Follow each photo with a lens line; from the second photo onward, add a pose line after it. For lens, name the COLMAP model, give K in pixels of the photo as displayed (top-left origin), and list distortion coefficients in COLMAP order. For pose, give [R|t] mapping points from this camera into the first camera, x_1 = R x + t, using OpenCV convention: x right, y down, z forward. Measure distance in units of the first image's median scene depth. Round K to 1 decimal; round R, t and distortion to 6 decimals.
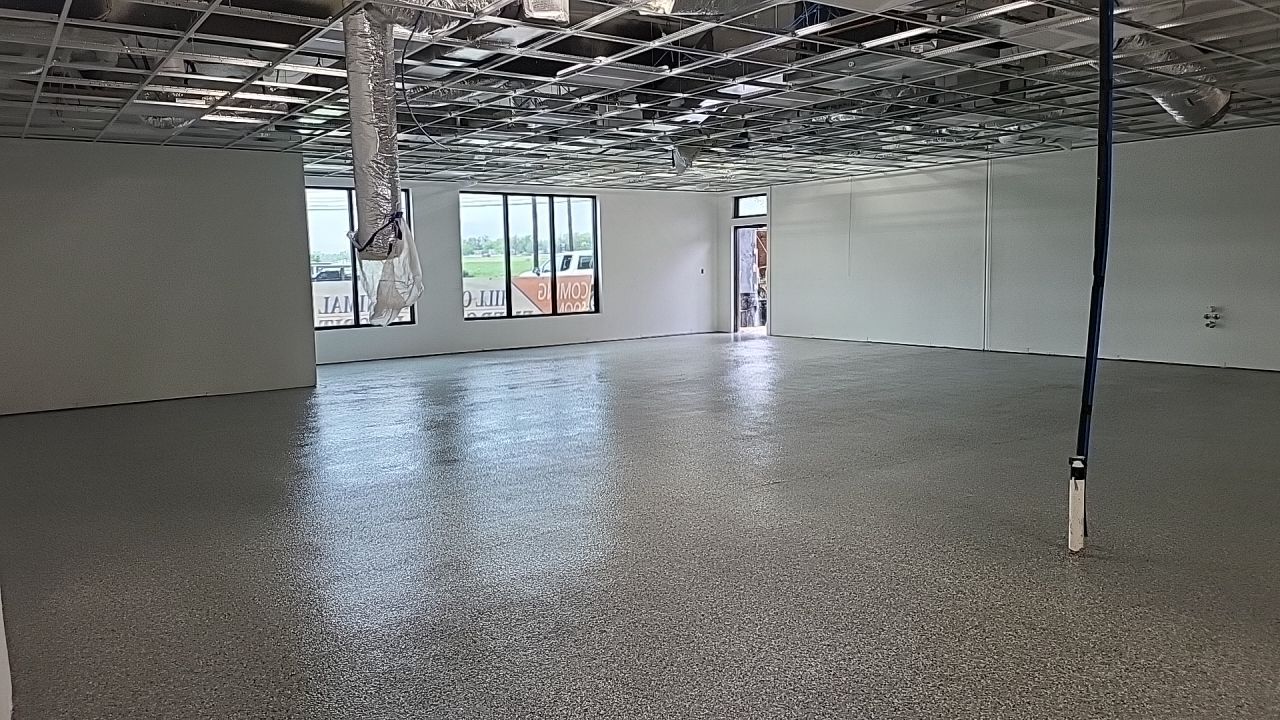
lens RADIAL K [[892.1, 0, 639.4], [0, 892.1, 363.3], [0, 0, 1]] dist [-0.006565, -0.017861]
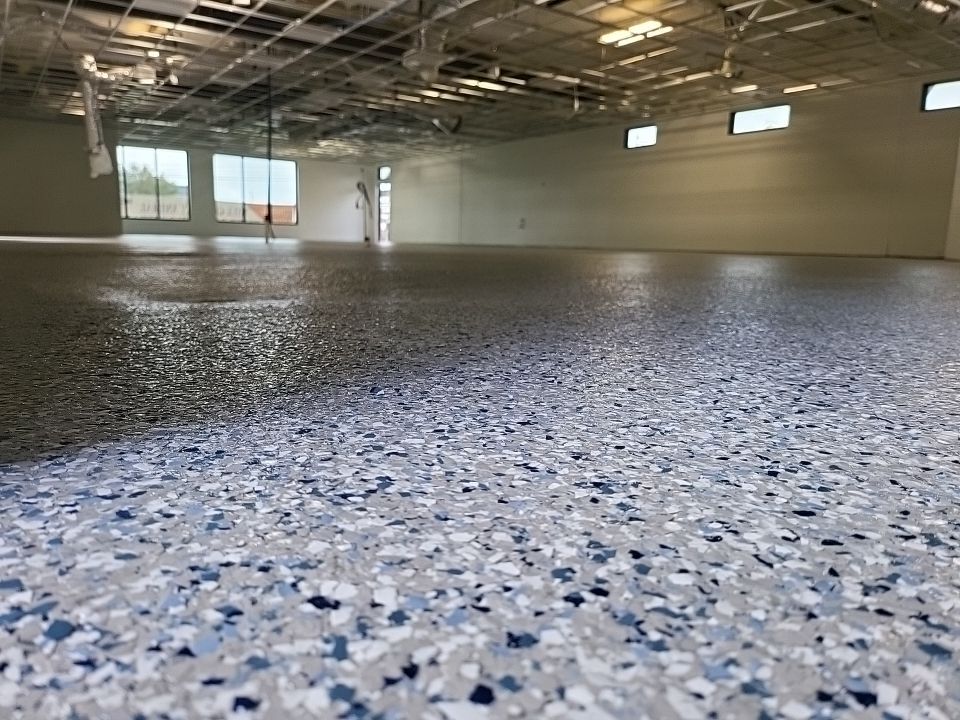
lens RADIAL K [[680.2, 0, 472.6], [0, 680.2, 357.5], [0, 0, 1]] dist [0.055630, -0.070562]
pose [[0.998748, 0.048594, -0.011880, 0.648654], [-0.047821, 0.997143, 0.058464, 0.220762], [0.014687, -0.057823, 0.998219, -0.853515]]
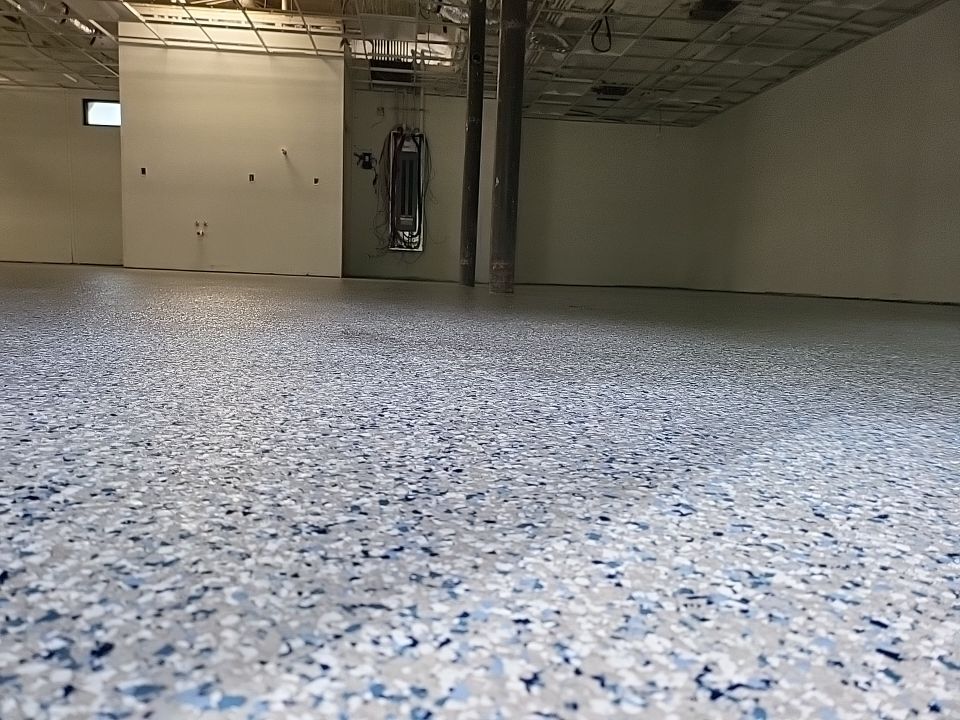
lens RADIAL K [[680.2, 0, 469.1], [0, 680.2, 369.1], [0, 0, 1]] dist [0.055630, -0.070562]
pose [[0.514708, -0.076883, 0.853911, 0.653264], [0.044041, 0.997027, 0.063222, 0.219773], [-0.856233, 0.005066, 0.516564, -0.866772]]
